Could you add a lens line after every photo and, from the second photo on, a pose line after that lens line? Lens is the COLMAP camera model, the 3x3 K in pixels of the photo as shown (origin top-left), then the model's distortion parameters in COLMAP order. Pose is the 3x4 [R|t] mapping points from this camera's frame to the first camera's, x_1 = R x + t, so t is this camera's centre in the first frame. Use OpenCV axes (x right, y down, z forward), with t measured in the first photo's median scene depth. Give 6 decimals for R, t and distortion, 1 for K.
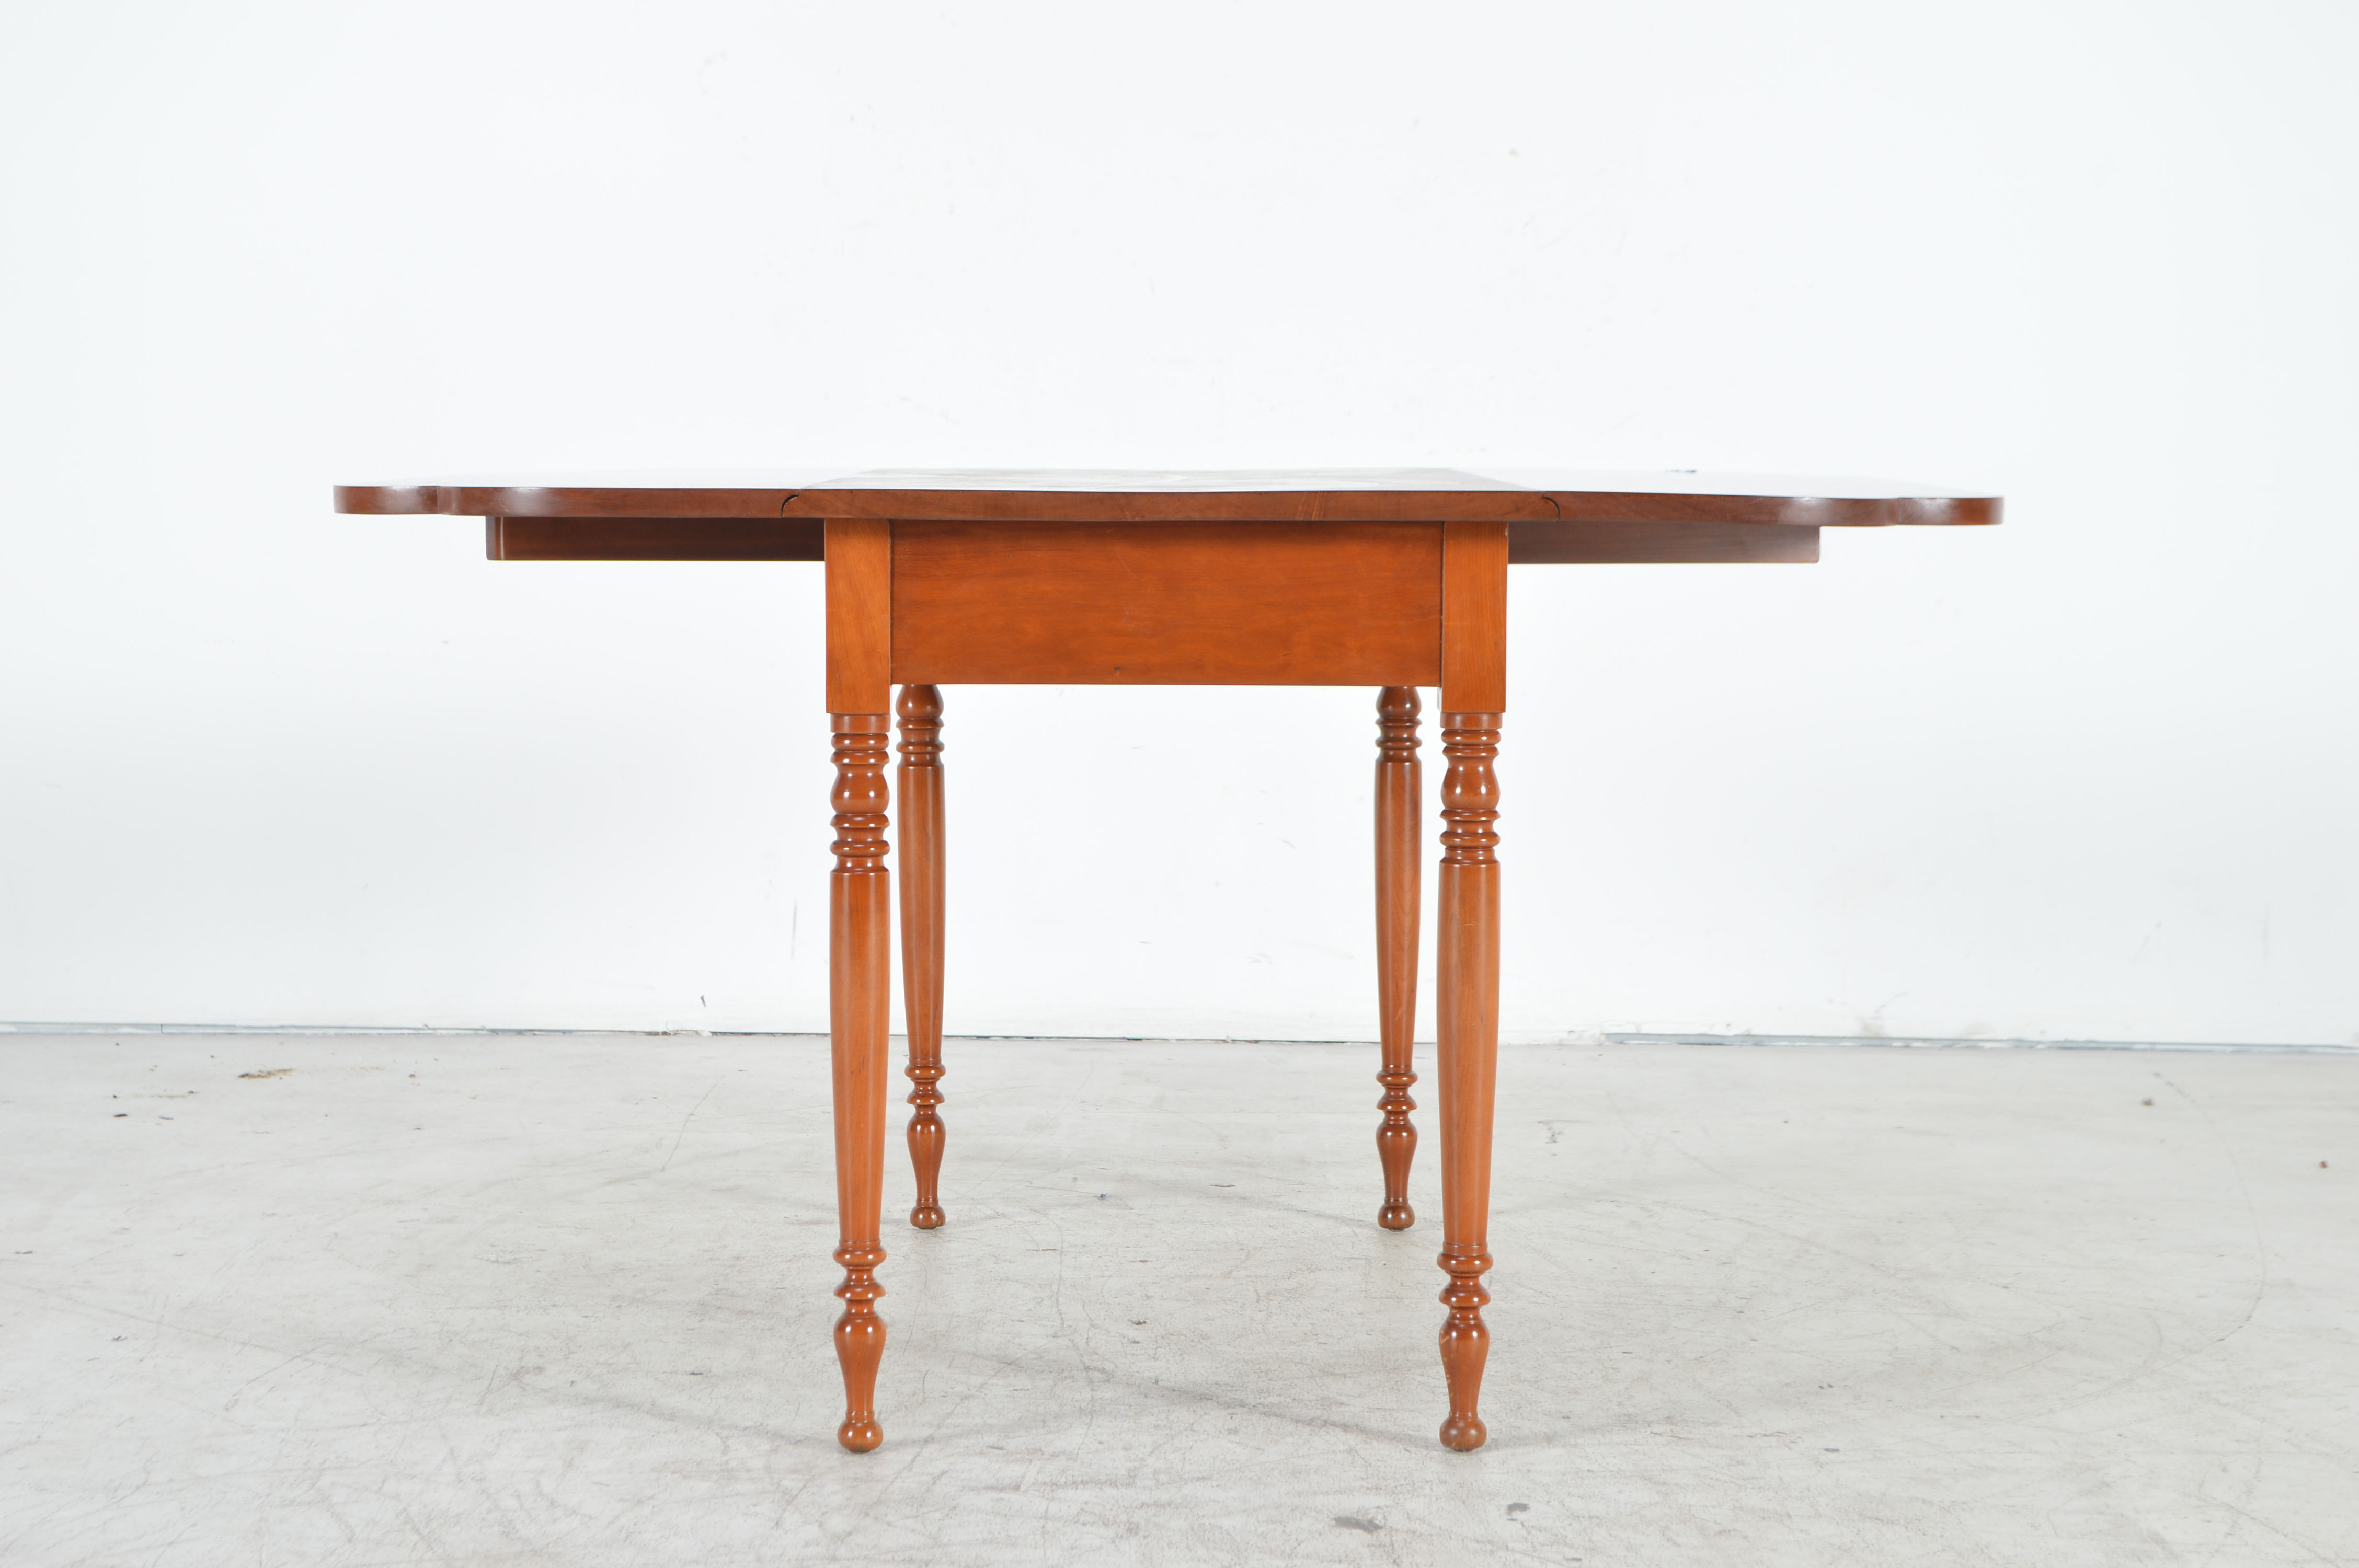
lens RADIAL K [[4542.3, 0, 1182.8], [0, 4542.3, 778.5], [0, 0, 1]] dist [0.105075, 0.000000]
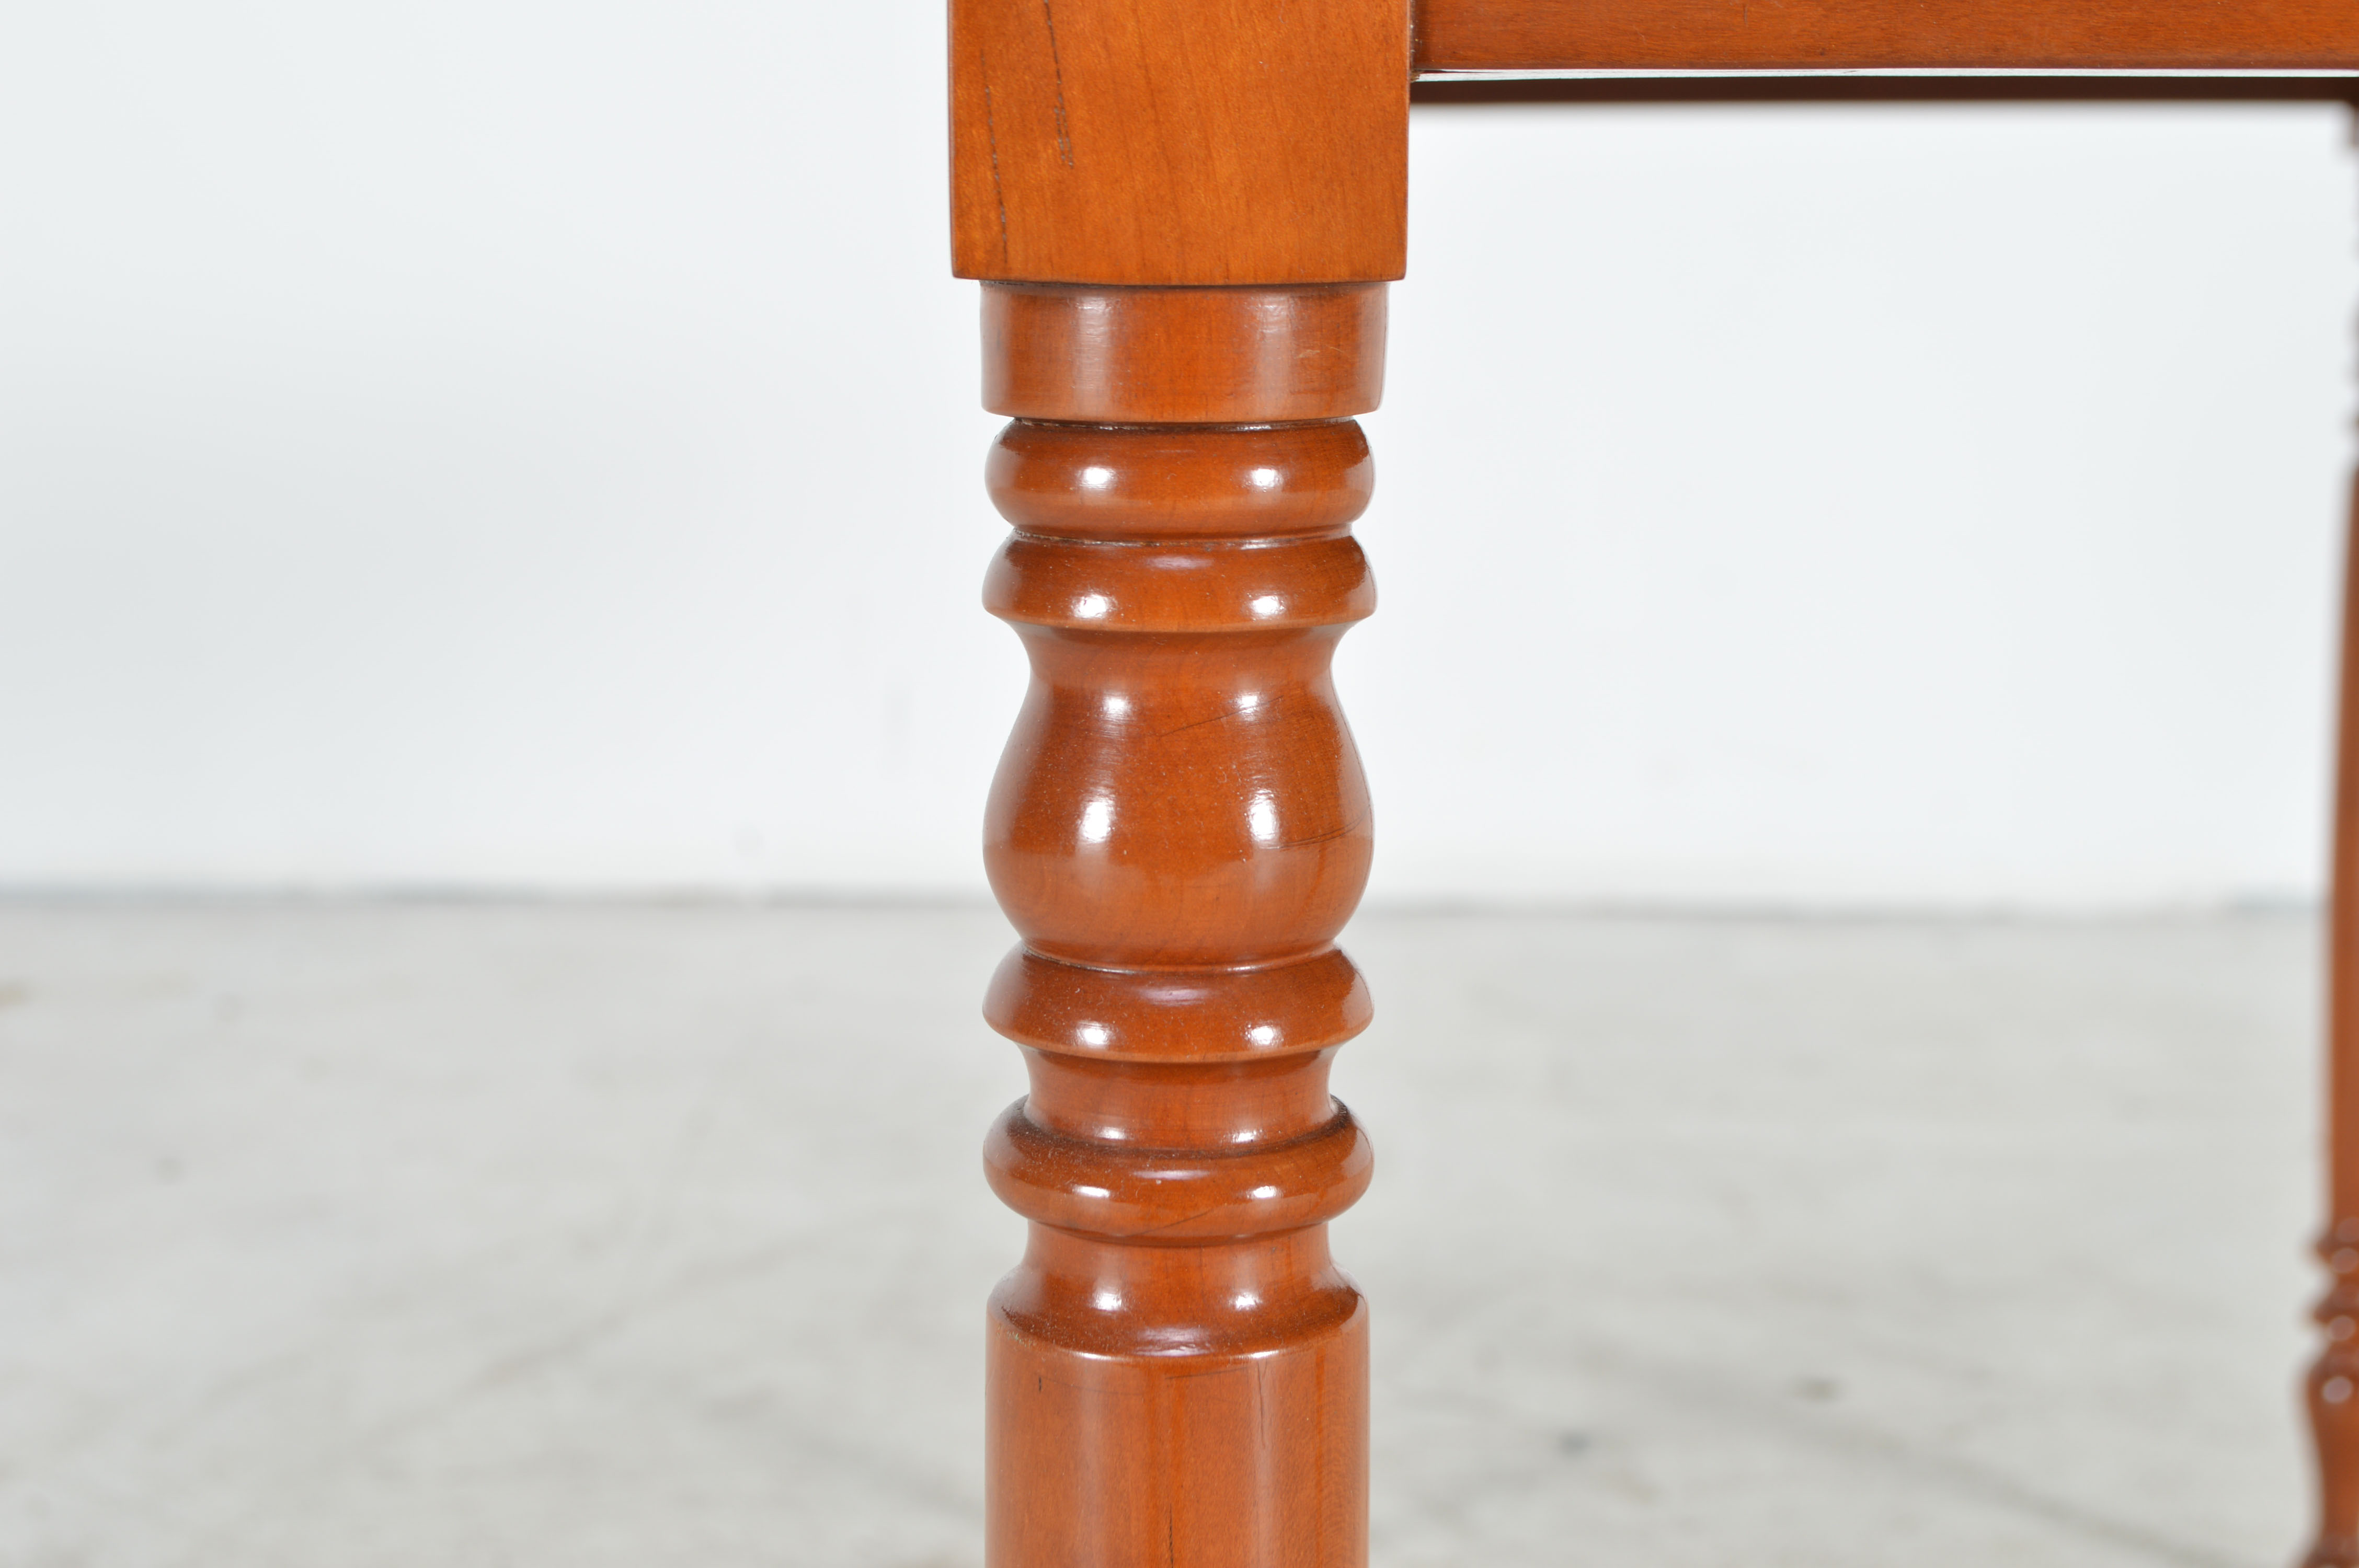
lens RADIAL K [[3530.1, 0, 1177.5], [0, 3530.1, 785.1], [0, 0, 1]] dist [0.033370, 0.000000]
pose [[0.999908, -0.003048, -0.013214, -0.053410], [0.004348, 0.995025, 0.099531, -0.007293], [0.012845, -0.099579, 0.994947, 0.678592]]
